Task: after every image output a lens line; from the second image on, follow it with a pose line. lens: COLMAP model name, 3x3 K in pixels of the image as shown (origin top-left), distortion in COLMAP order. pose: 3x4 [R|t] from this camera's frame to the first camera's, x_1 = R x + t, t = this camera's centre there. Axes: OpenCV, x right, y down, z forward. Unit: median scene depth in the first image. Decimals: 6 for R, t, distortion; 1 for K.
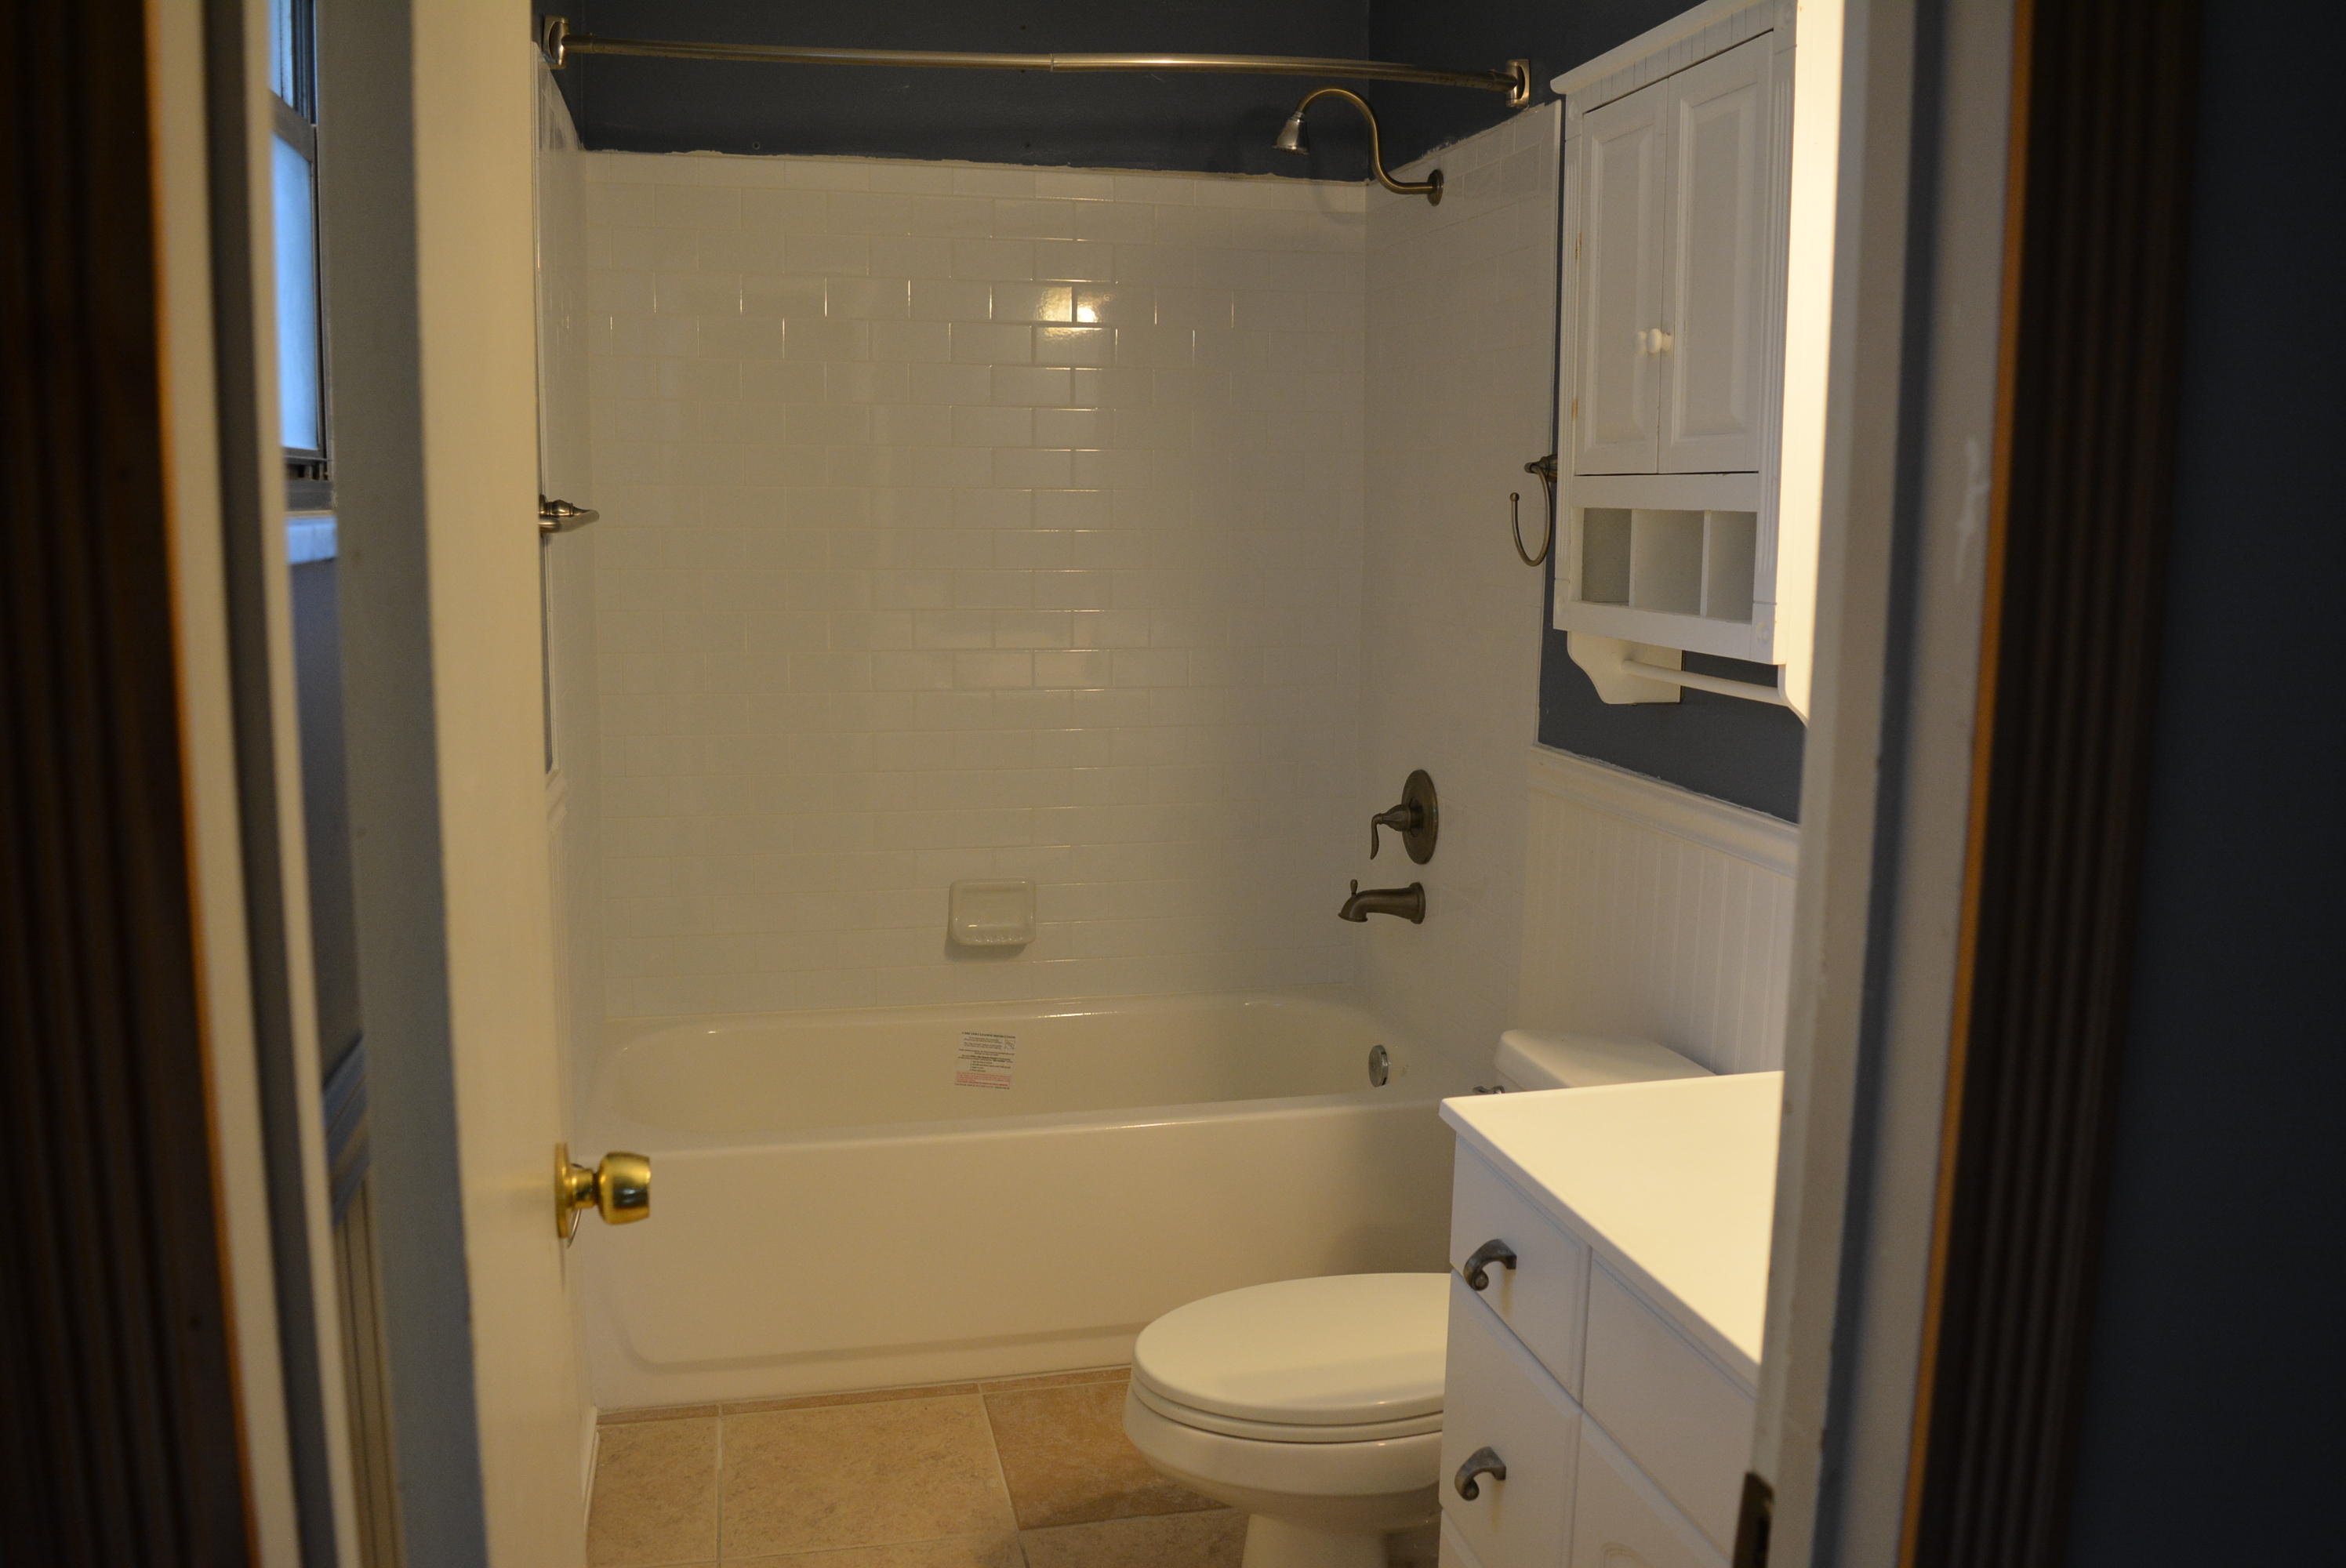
lens RADIAL K [[1845.8, 0, 1164.7], [0, 1845.8, 782.8], [0, 0, 1]] dist [-0.098552, 0.019773]
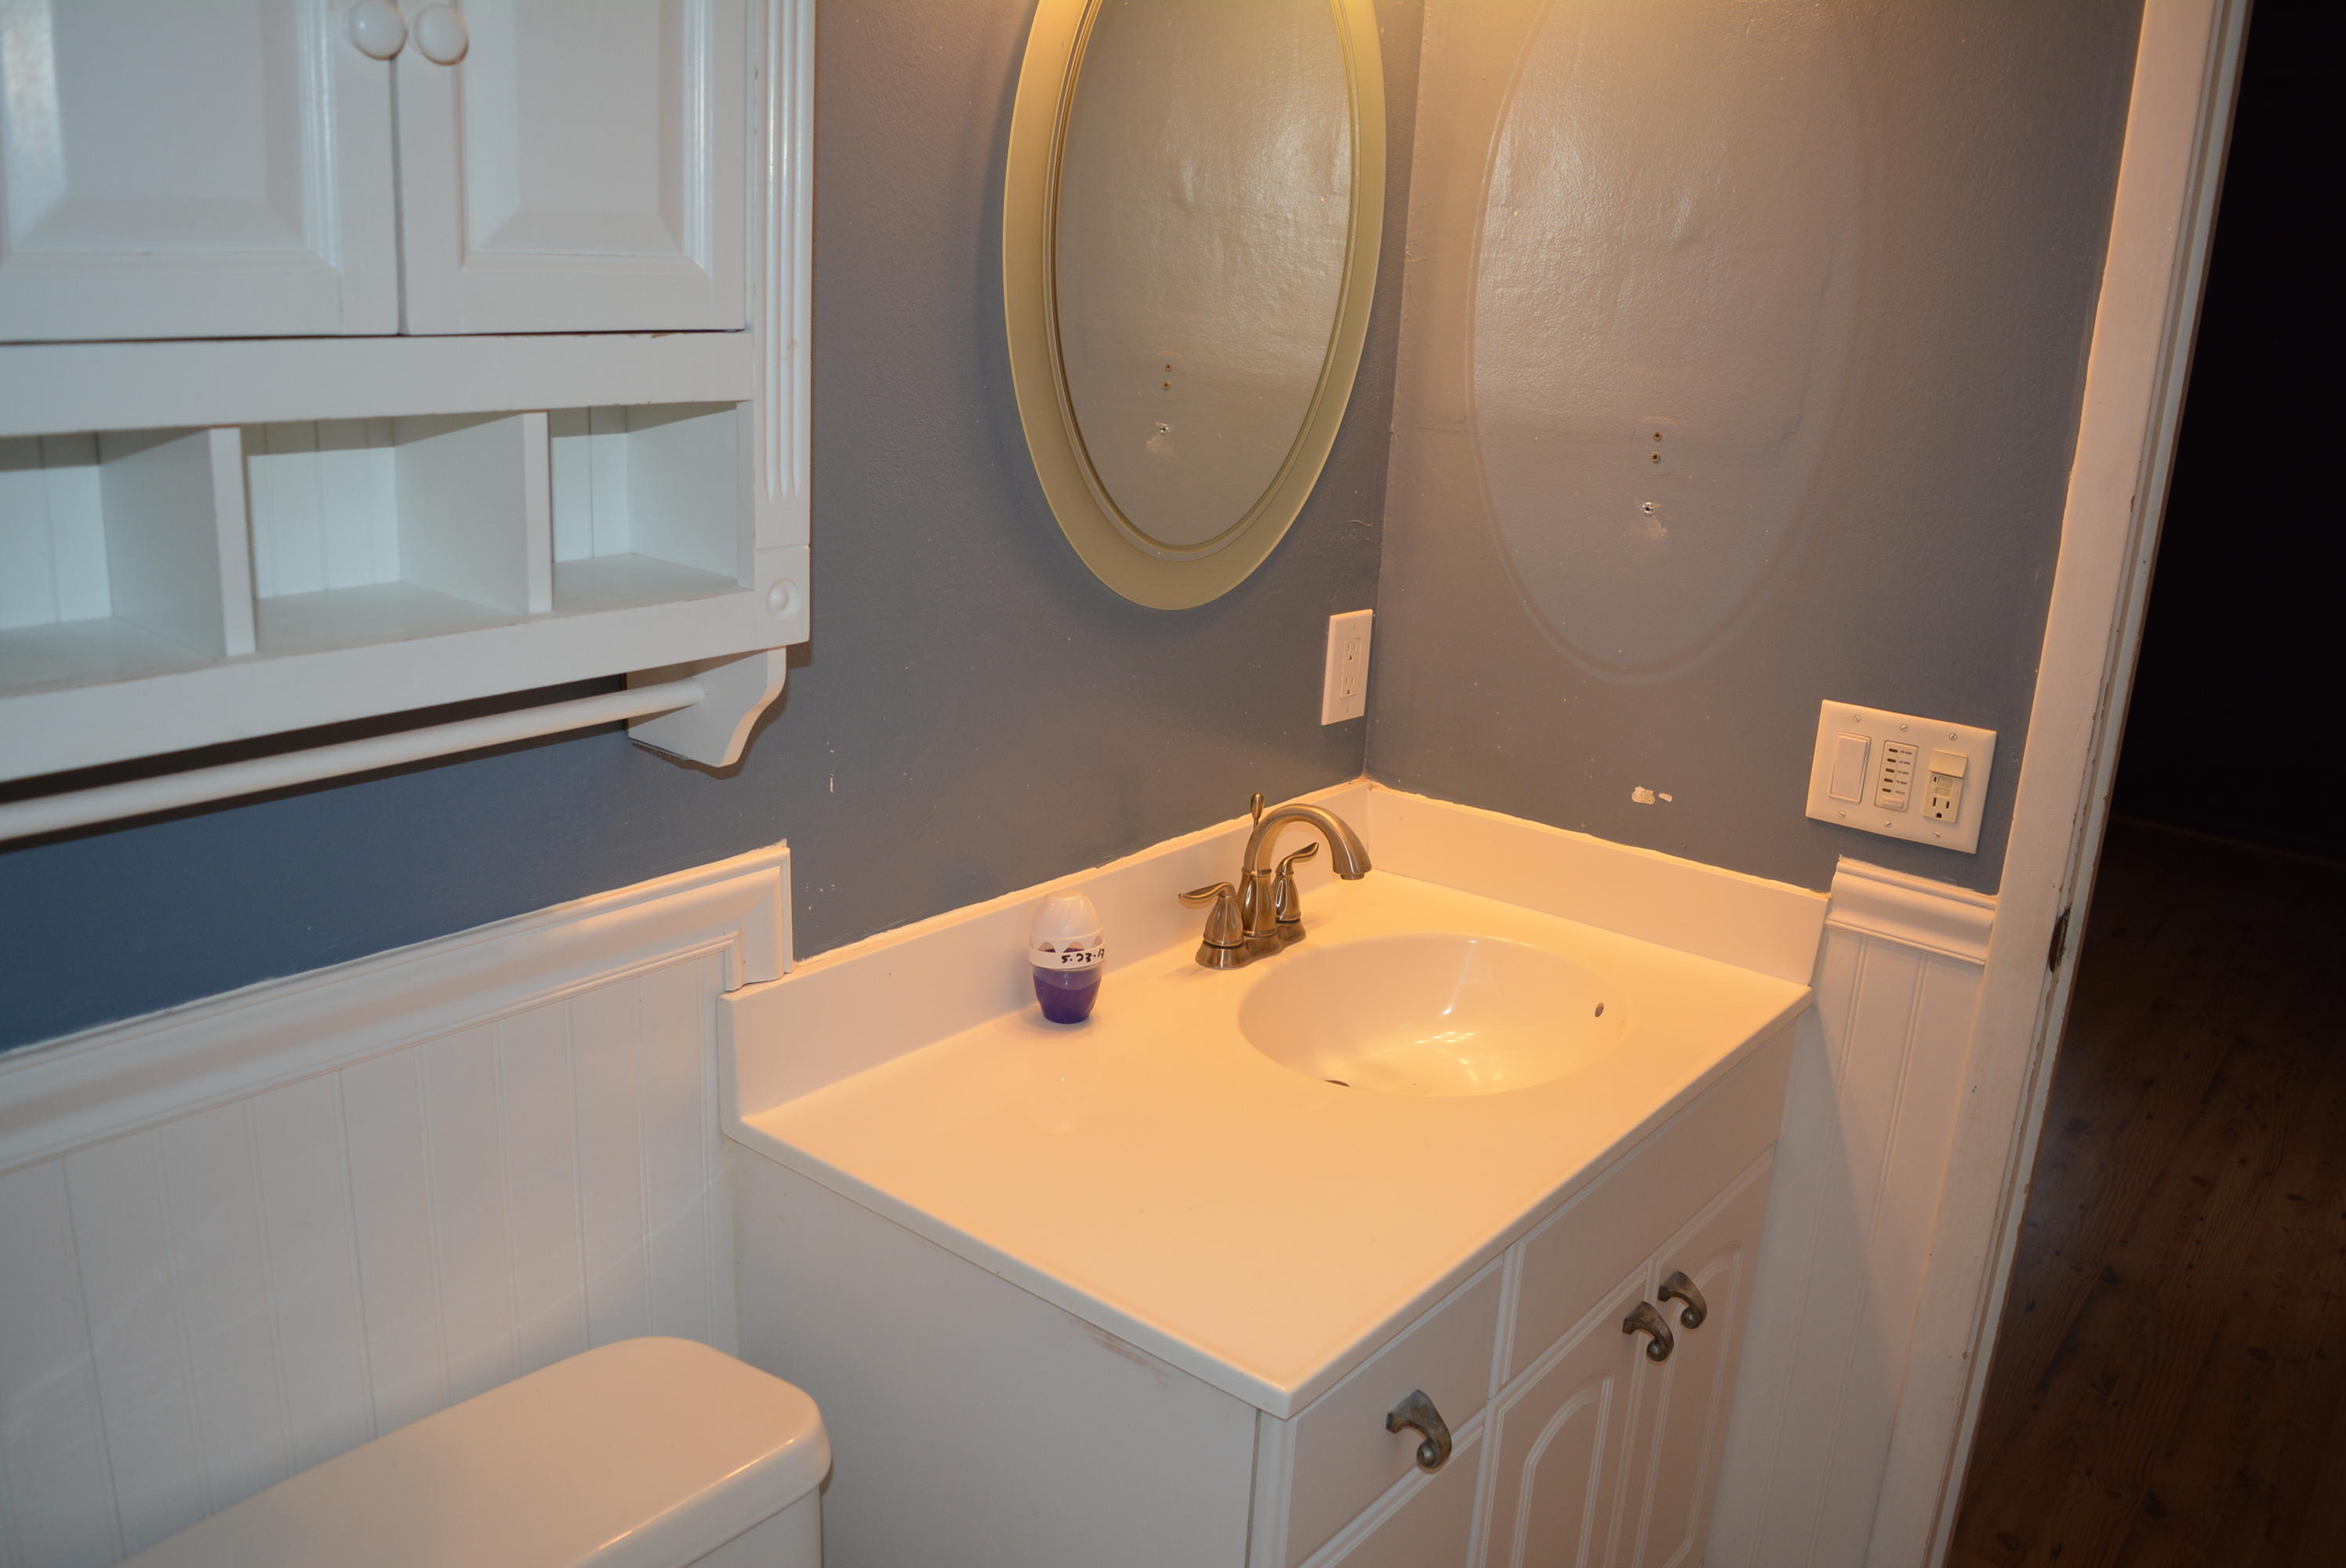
lens RADIAL K [[1845.8, 0, 1164.7], [0, 1845.8, 782.8], [0, 0, 1]] dist [-0.098552, 0.019773]
pose [[-0.614842, -0.252783, 0.747041, -0.153308], [0.063276, 0.928374, 0.366220, -0.162591], [-0.786108, 0.272437, -0.554808, 0.846403]]
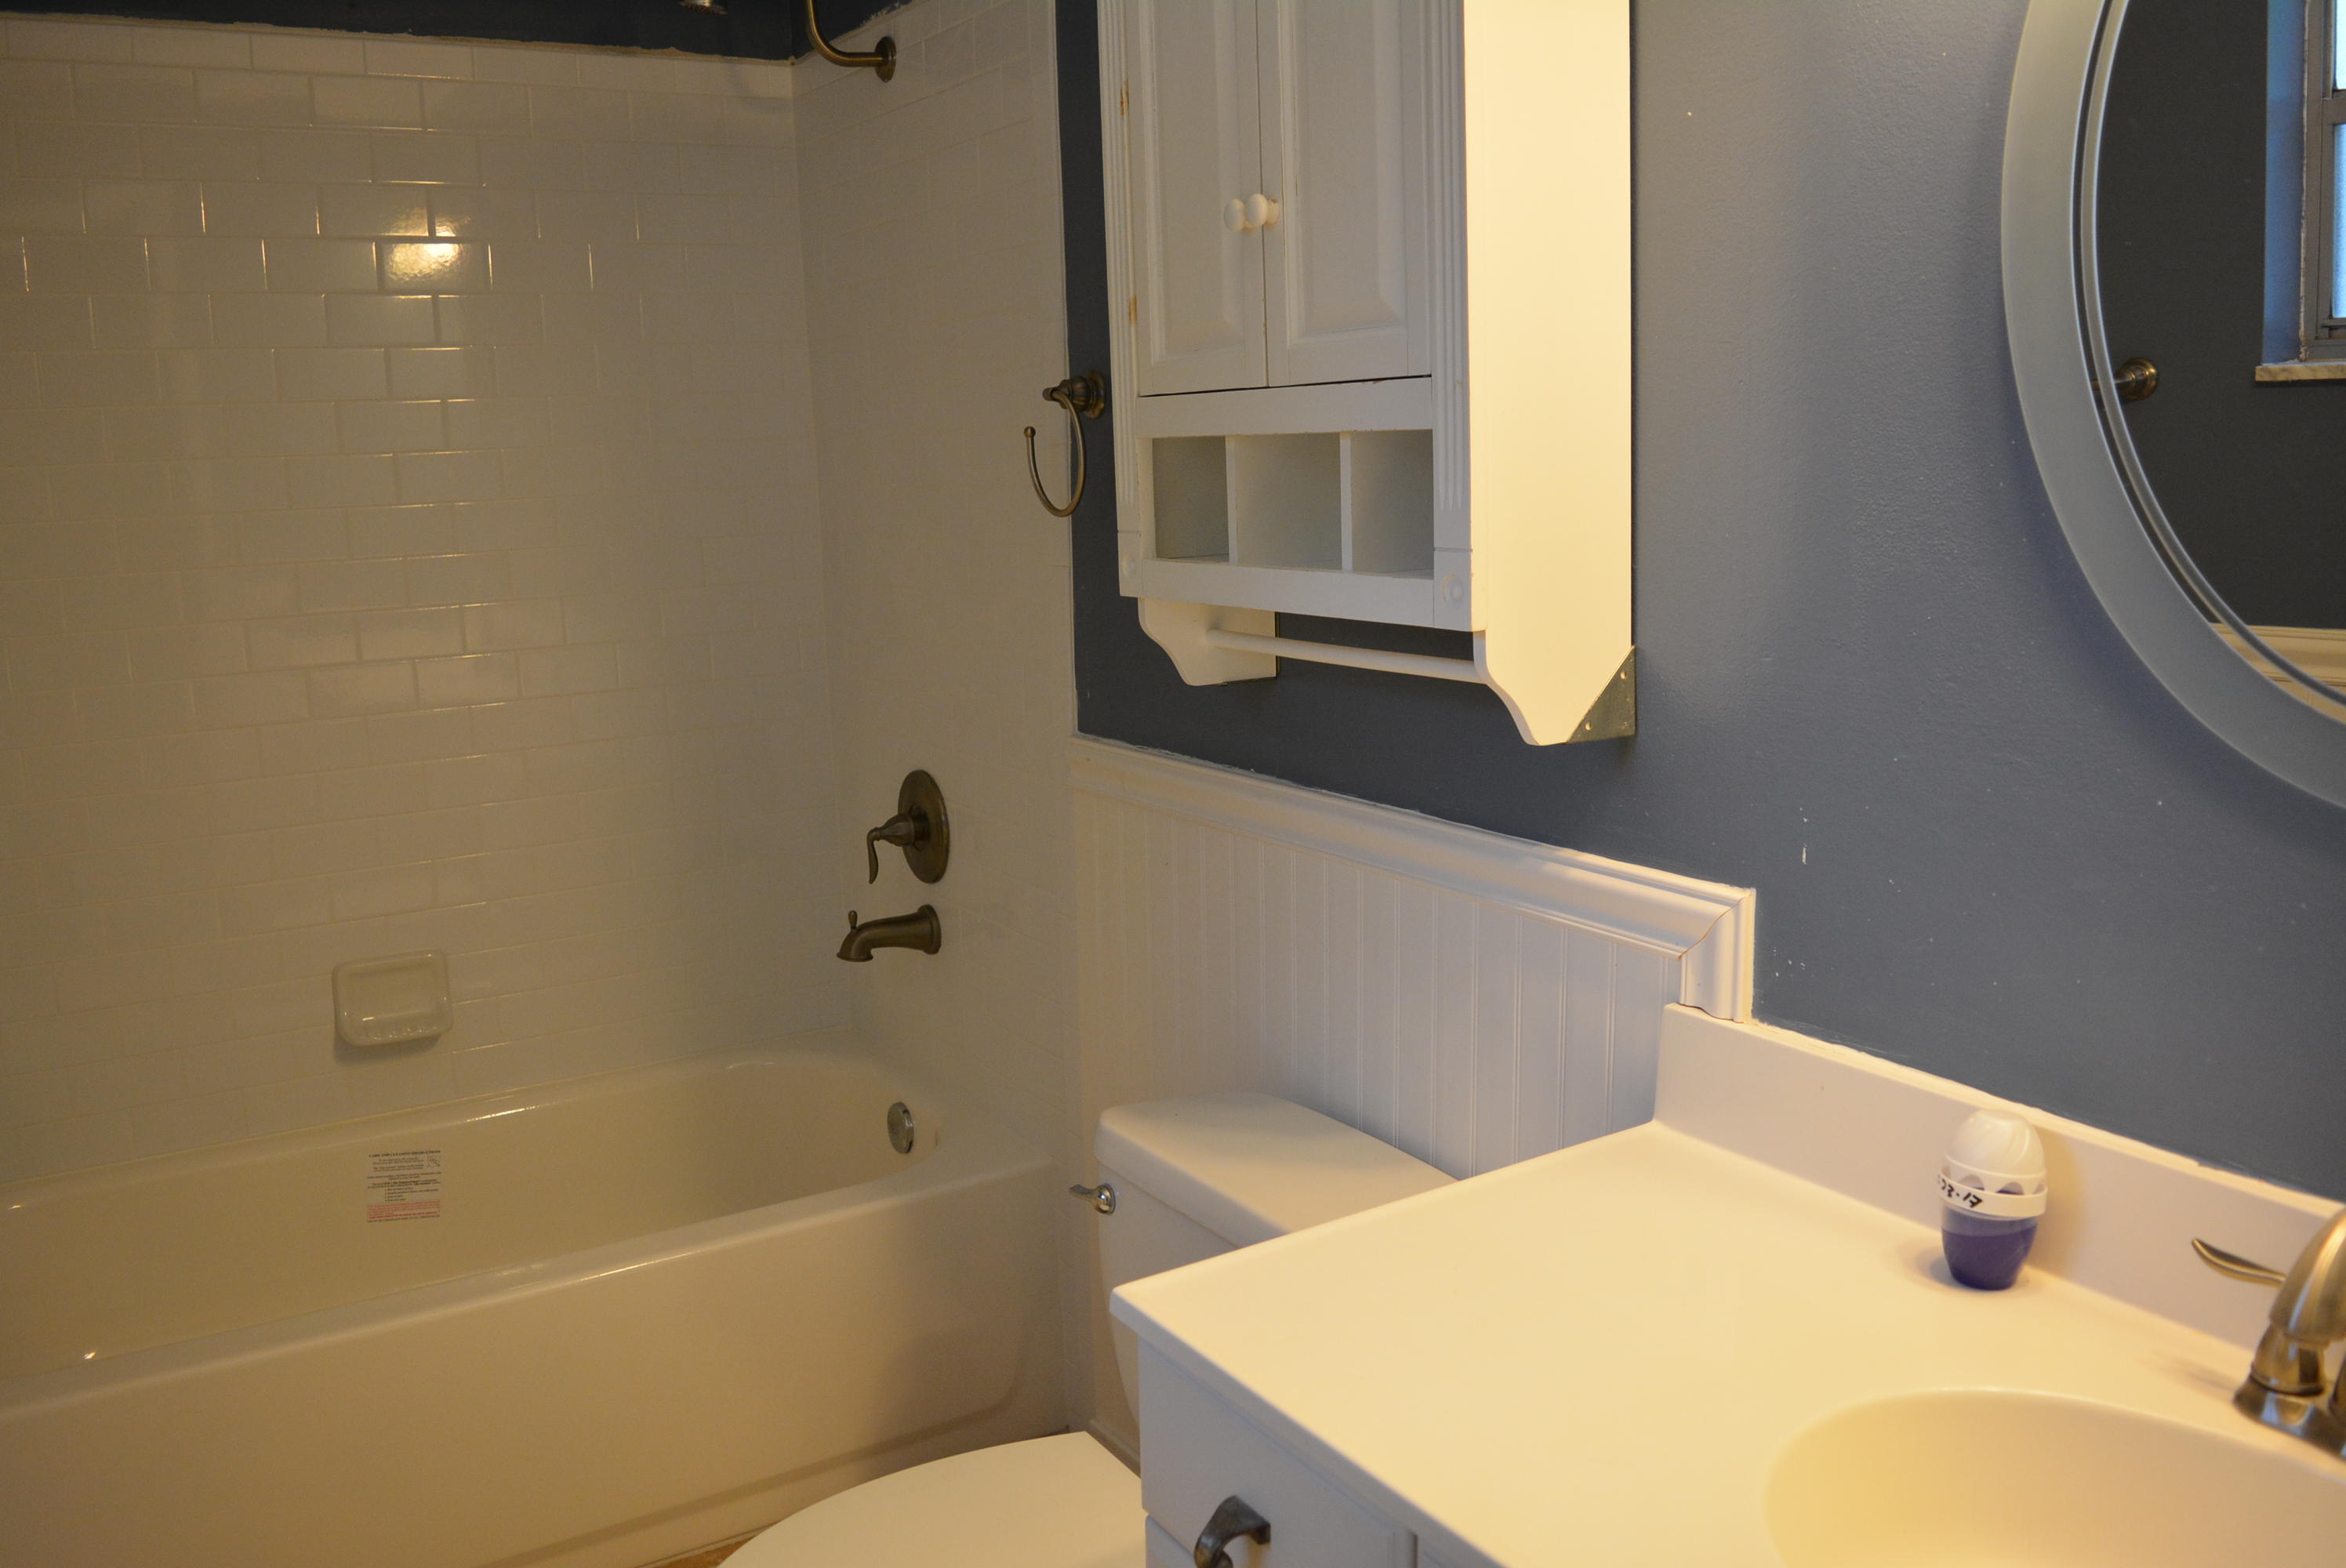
lens RADIAL K [[1845.8, 0, 1164.7], [0, 1845.8, 782.8], [0, 0, 1]] dist [-0.098552, 0.019773]
pose [[0.945529, -0.093191, 0.311915, -0.018978], [0.085385, 0.995599, 0.038625, -0.028563], [-0.314142, -0.009889, 0.949325, 0.213751]]
